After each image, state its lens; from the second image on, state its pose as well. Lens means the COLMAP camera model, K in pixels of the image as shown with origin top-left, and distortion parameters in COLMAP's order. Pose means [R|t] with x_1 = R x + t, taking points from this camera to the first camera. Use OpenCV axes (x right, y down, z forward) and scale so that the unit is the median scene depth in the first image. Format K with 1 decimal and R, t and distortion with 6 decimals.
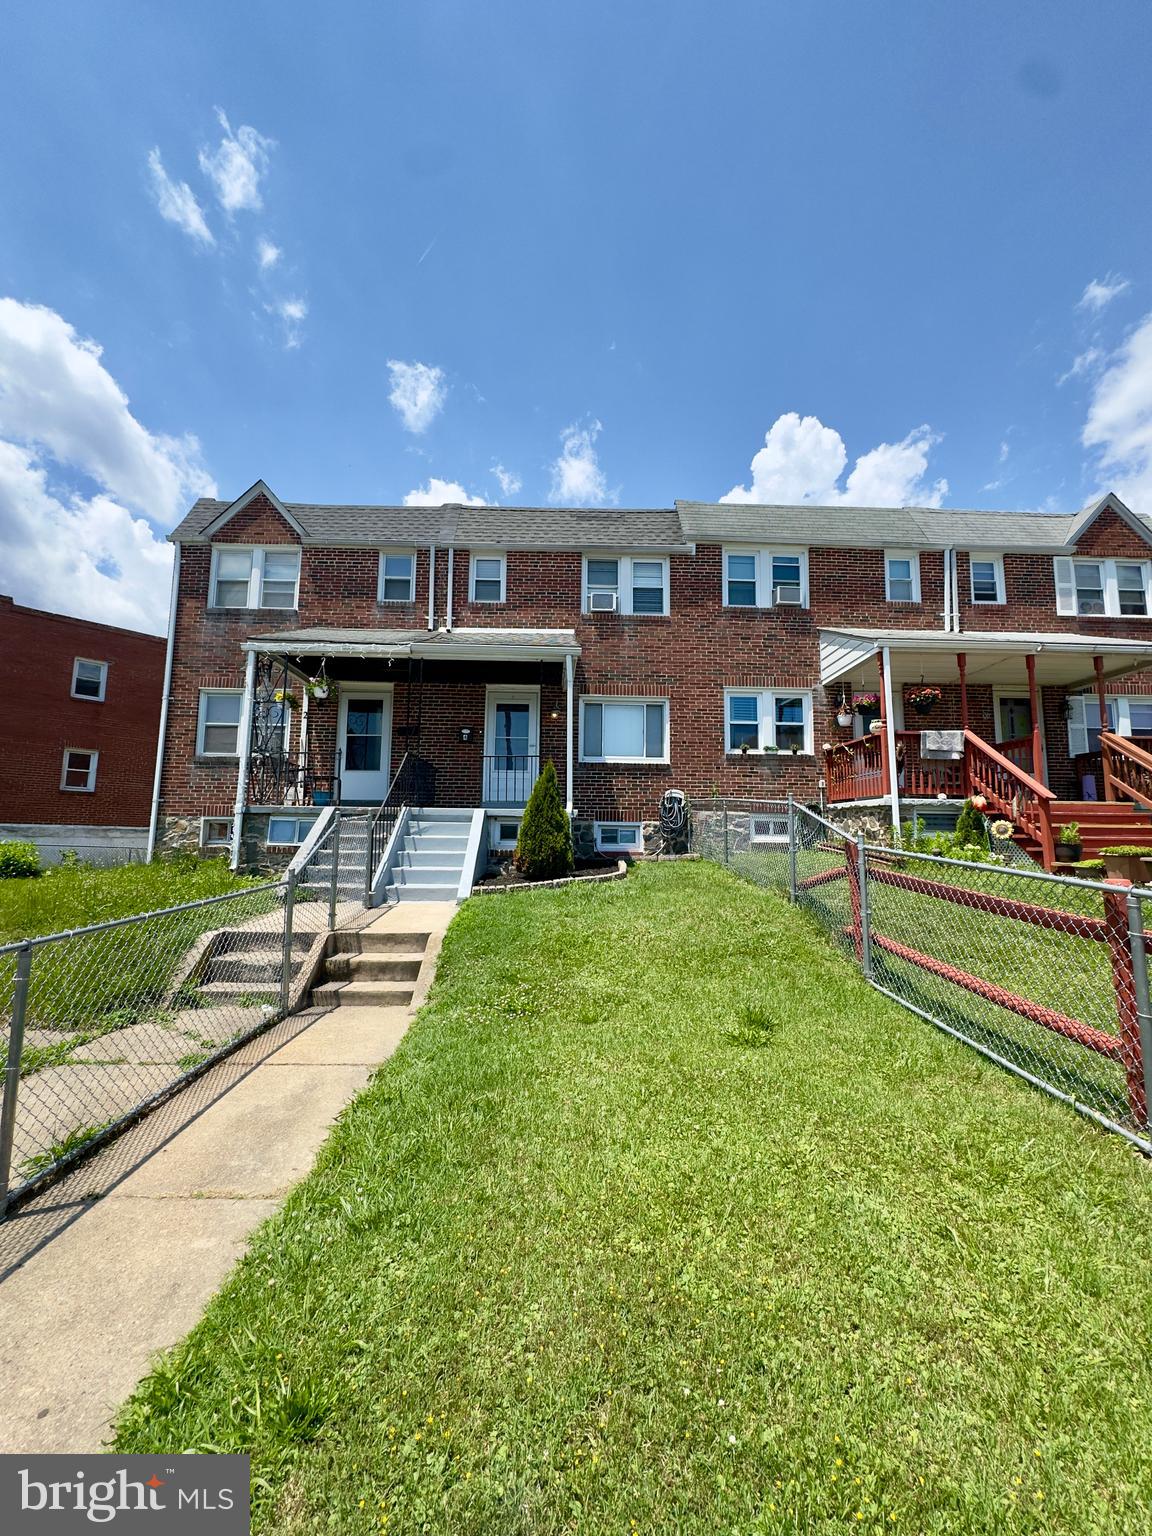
lens RADIAL K [[612.6, 0, 576.0], [0, 612.6, 768.0], [0, 0, 1]] dist [0.000290, 0.000819]
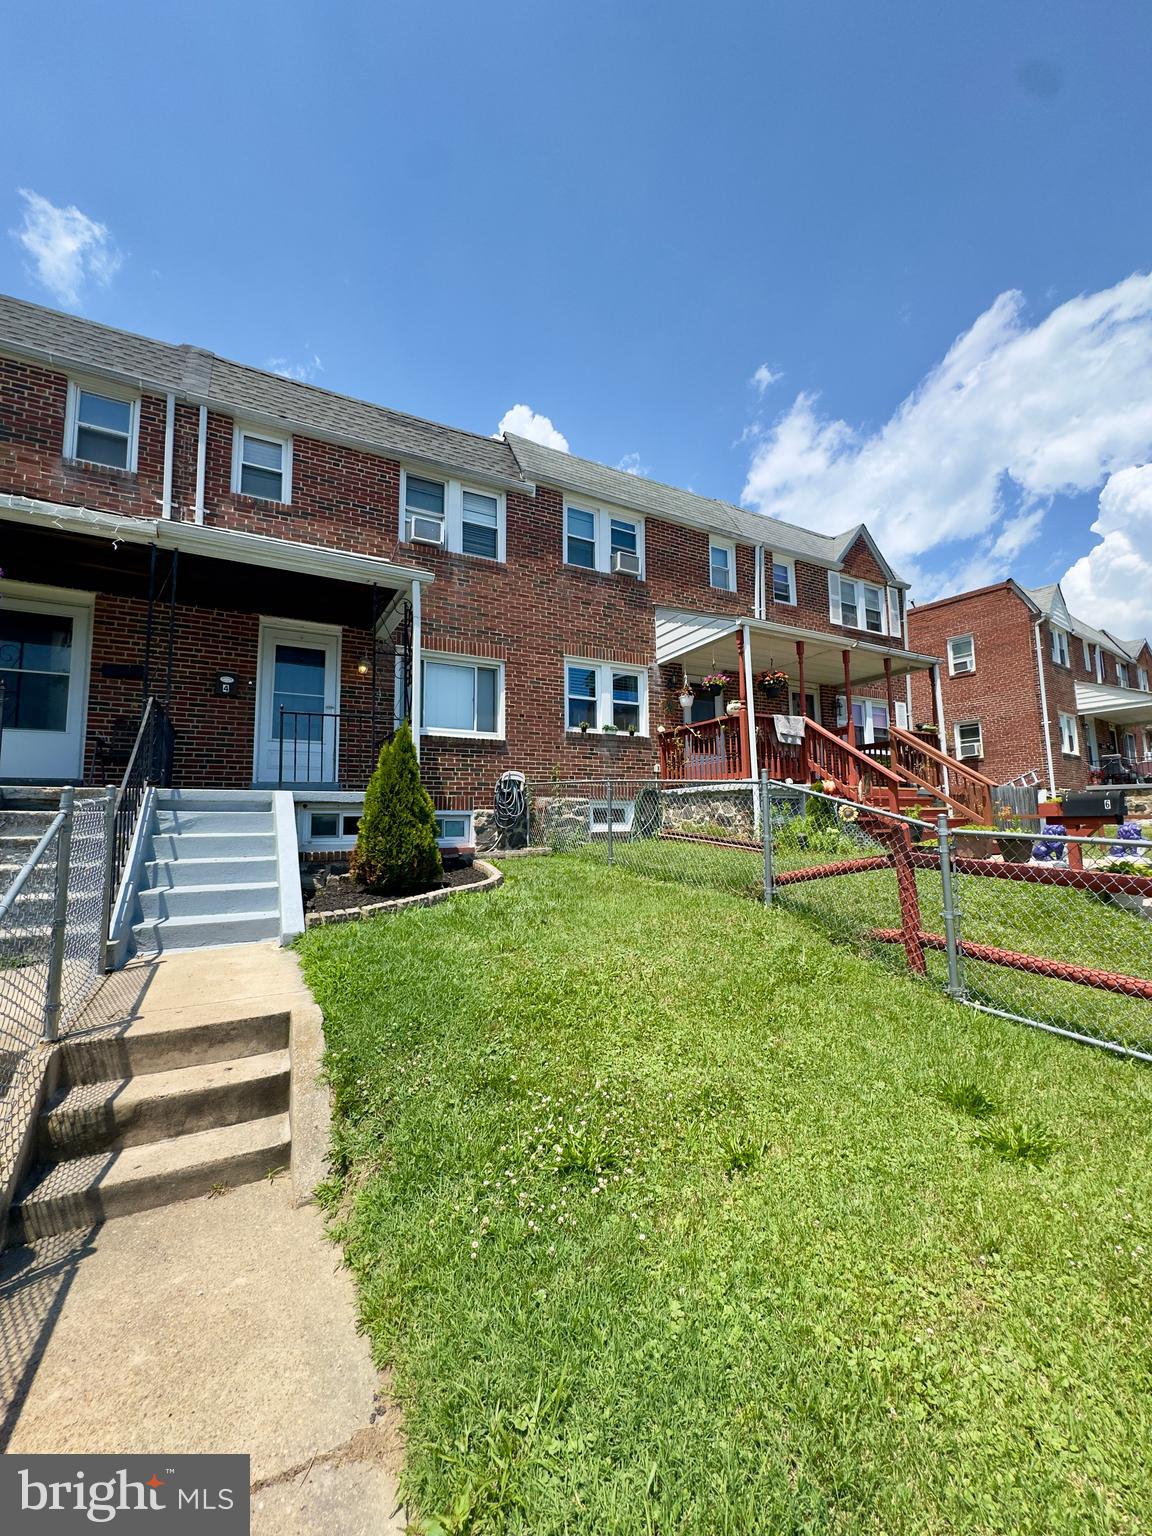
lens RADIAL K [[612.6, 0, 576.0], [0, 612.6, 768.0], [0, 0, 1]] dist [0.000290, 0.000819]
pose [[0.894892, 0.021218, 0.445778, -0.130466], [-0.027001, 0.999613, 0.006624, 0.022416], [-0.445465, -0.017964, 0.895119, 0.209939]]
